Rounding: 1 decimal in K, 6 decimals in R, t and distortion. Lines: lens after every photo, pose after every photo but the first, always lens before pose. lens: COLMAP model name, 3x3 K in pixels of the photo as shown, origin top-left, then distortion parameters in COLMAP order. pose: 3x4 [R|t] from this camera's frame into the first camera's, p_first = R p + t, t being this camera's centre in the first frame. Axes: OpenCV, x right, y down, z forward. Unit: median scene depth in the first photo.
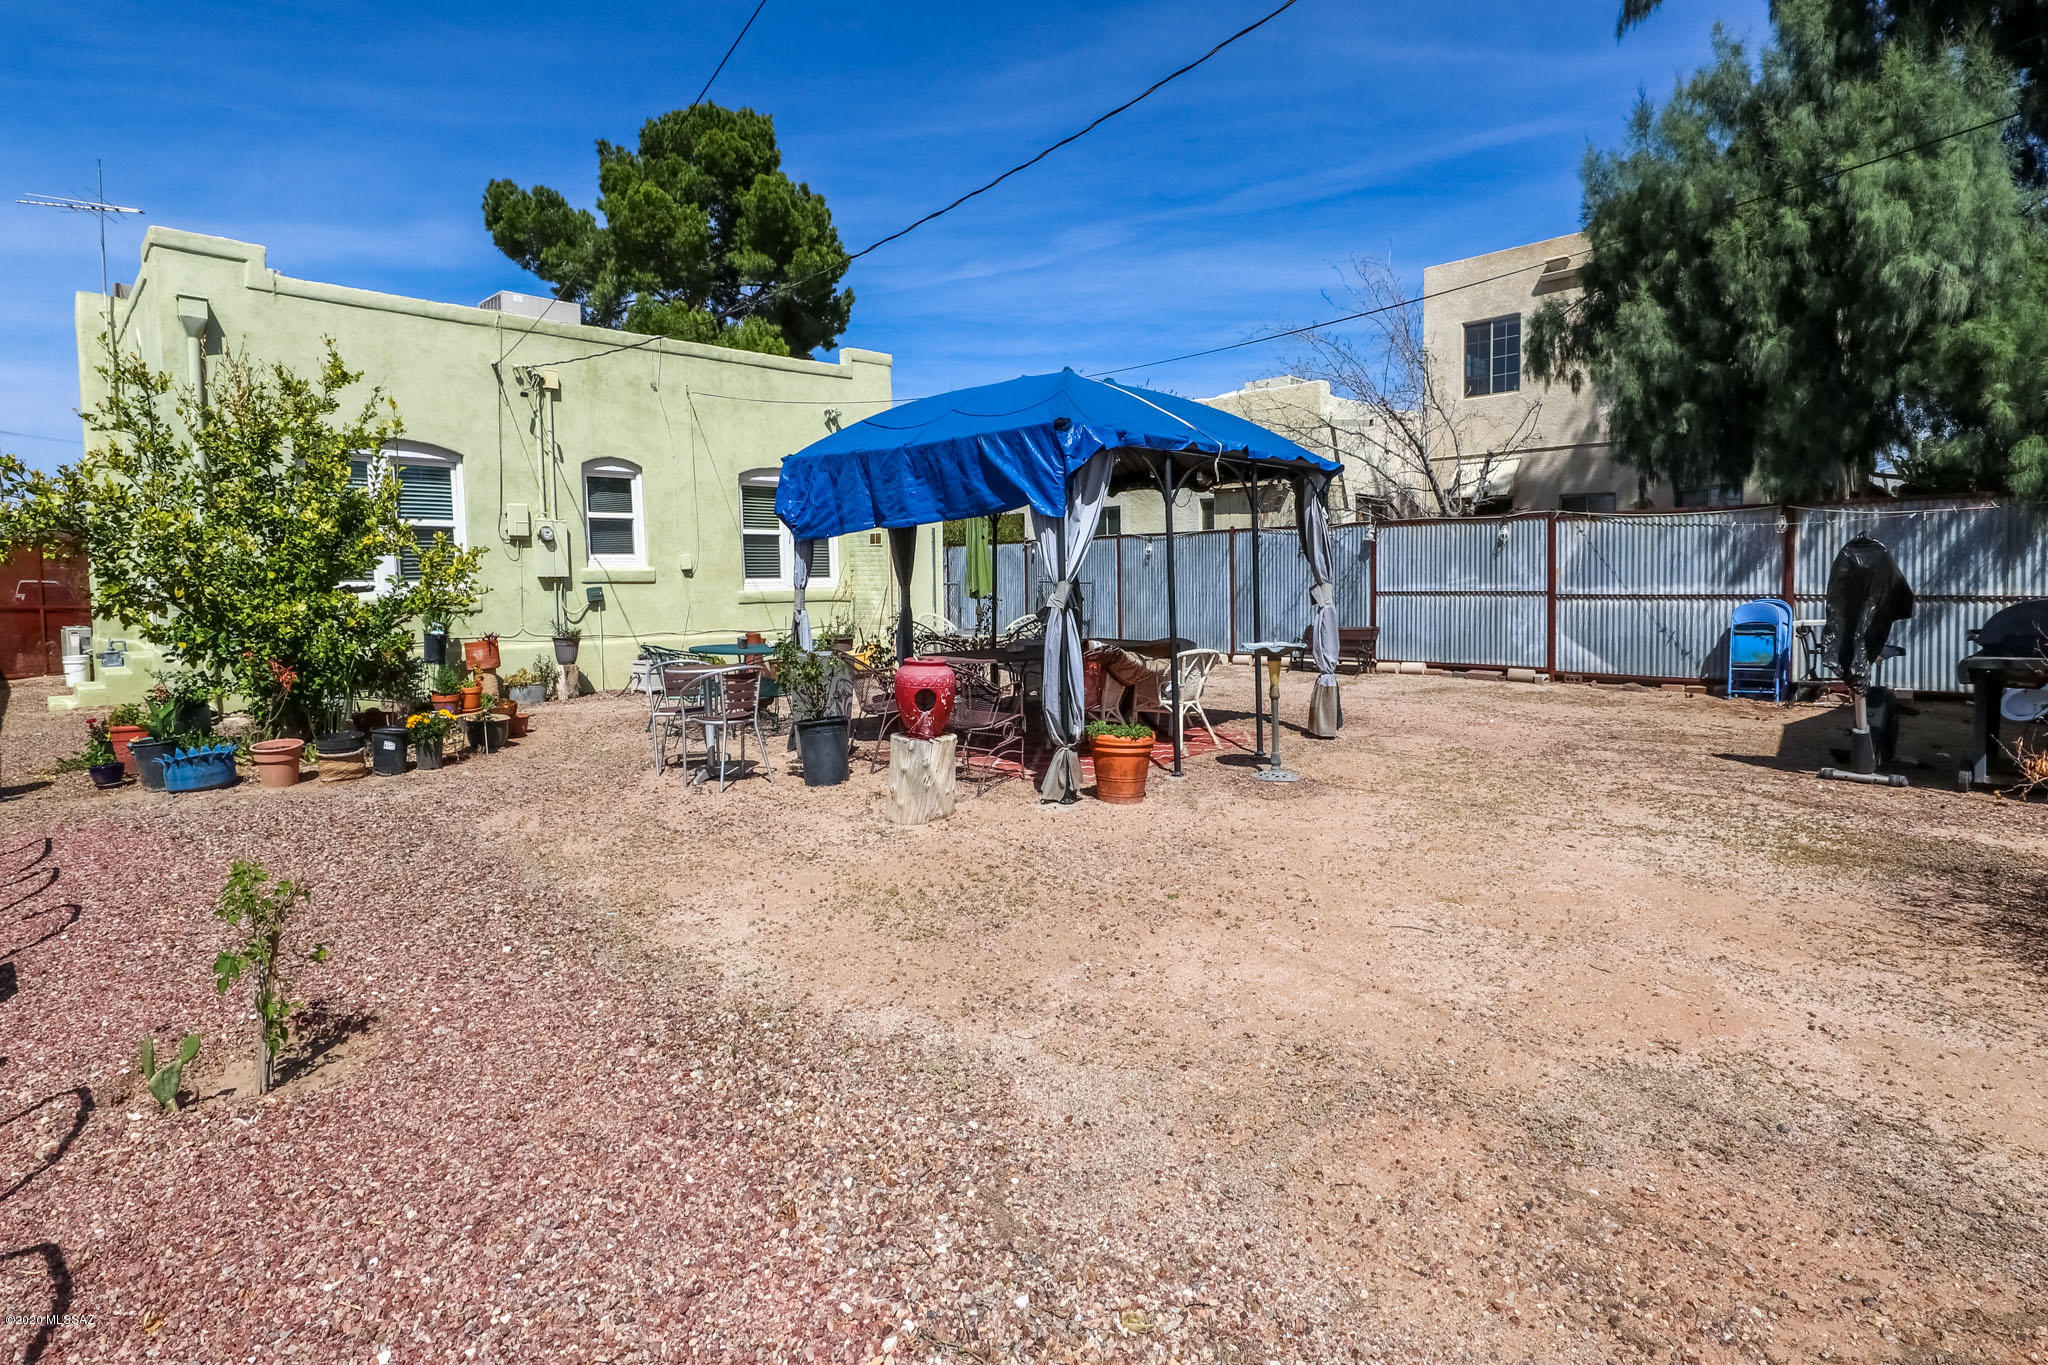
lens RADIAL K [[1018.2, 0, 1023.1], [0, 1018.2, 657.4], [0, 0, 1]] dist [0.038207, 0.000265]
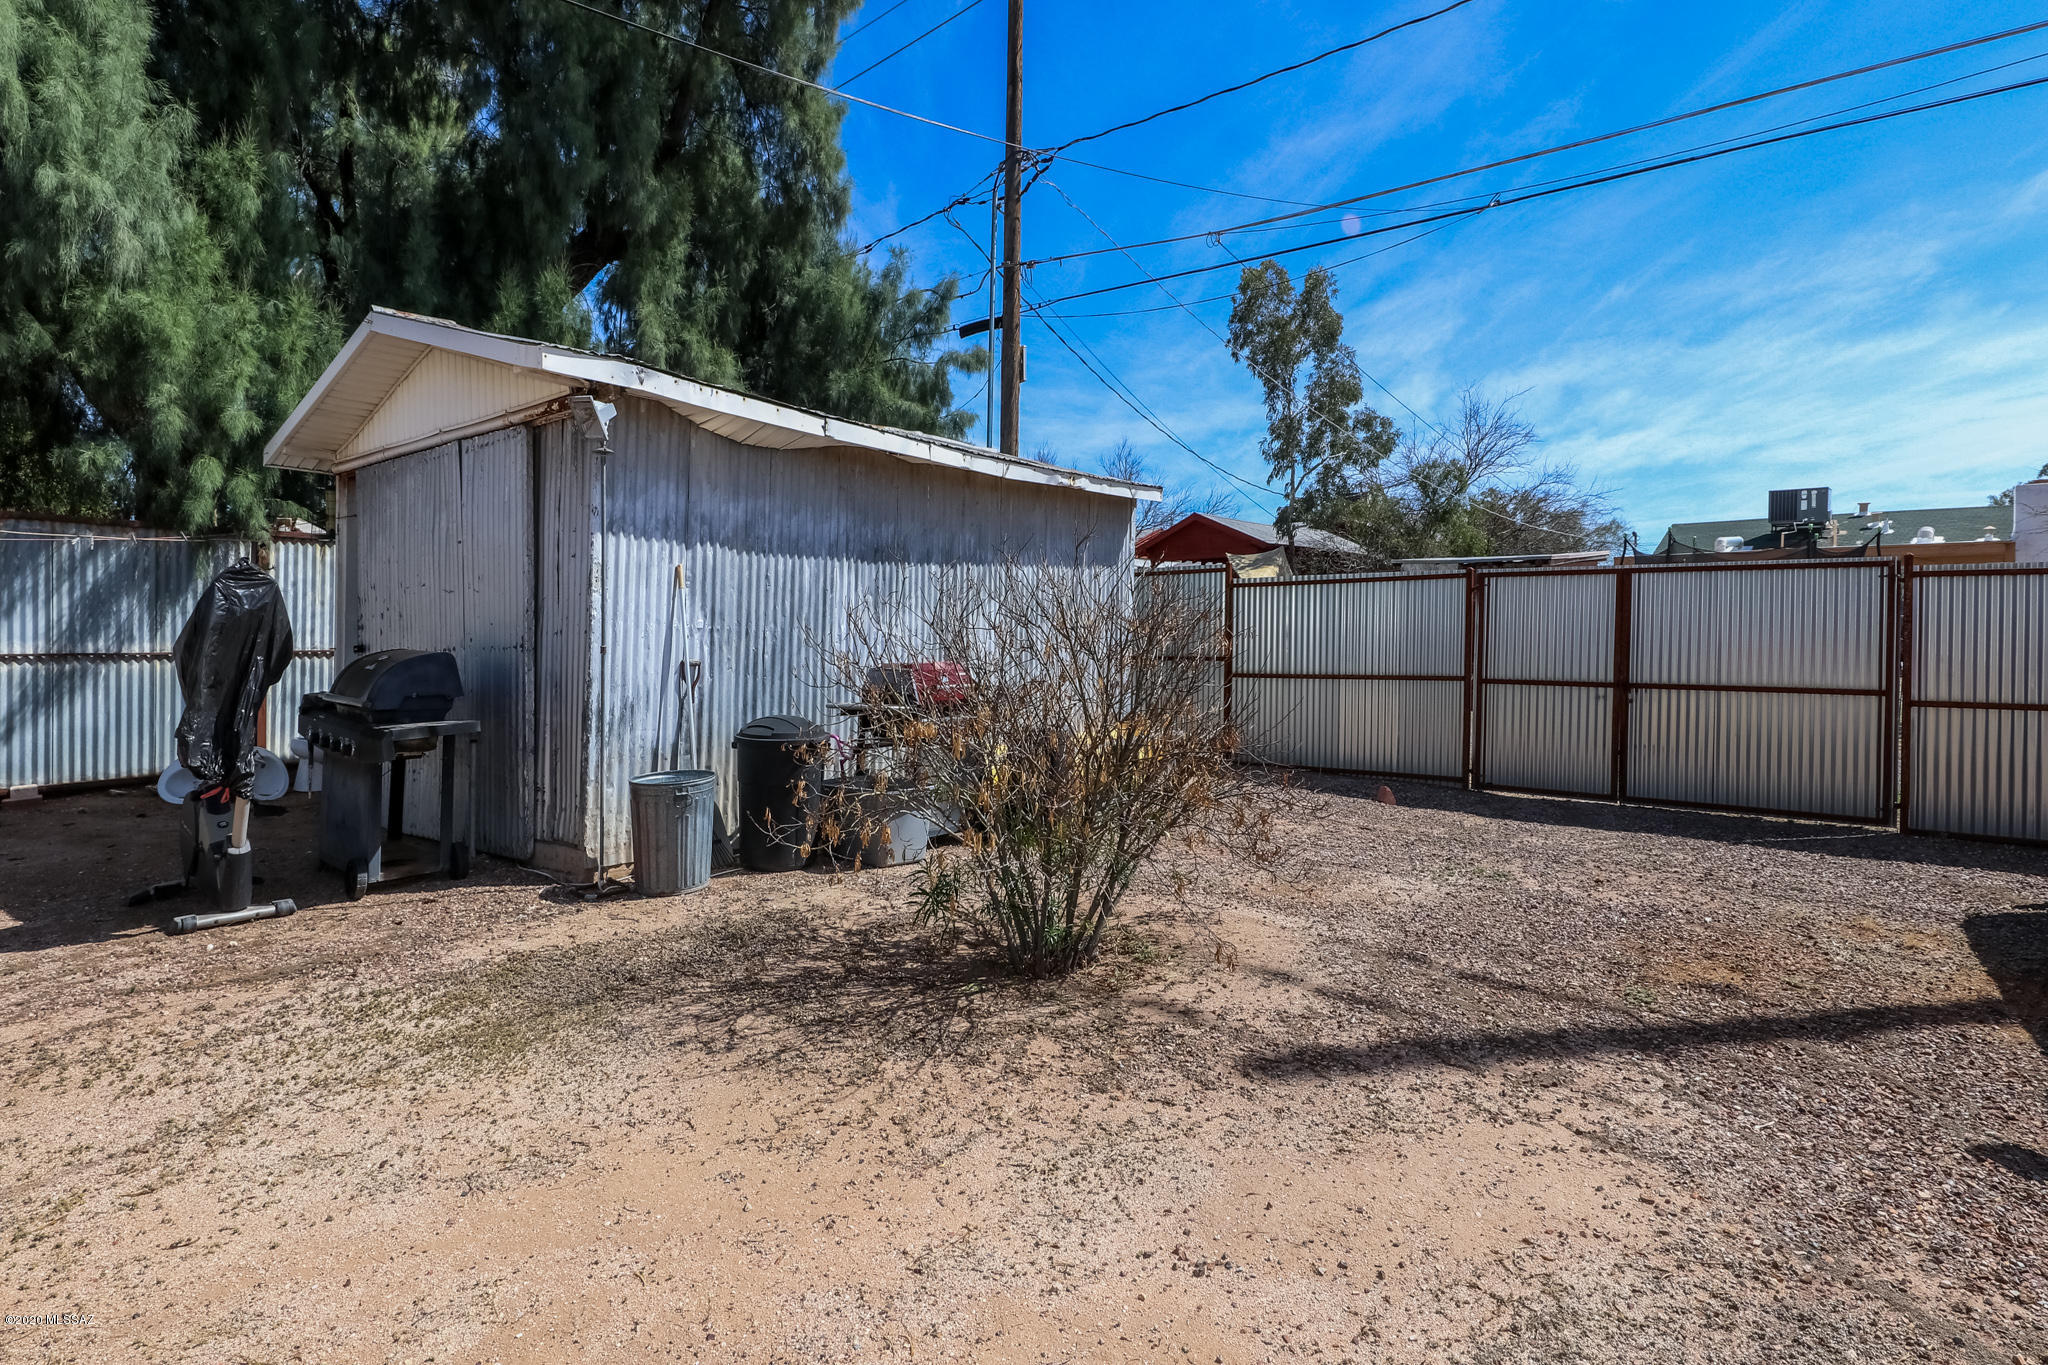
lens RADIAL K [[1018.2, 0, 1023.1], [0, 1018.2, 657.4], [0, 0, 1]] dist [0.038207, 0.000265]
pose [[-0.147692, -0.006960, 0.989009, 0.052403], [0.070962, 0.997323, 0.017616, -0.024330], [-0.986484, 0.072784, -0.146802, 0.504042]]
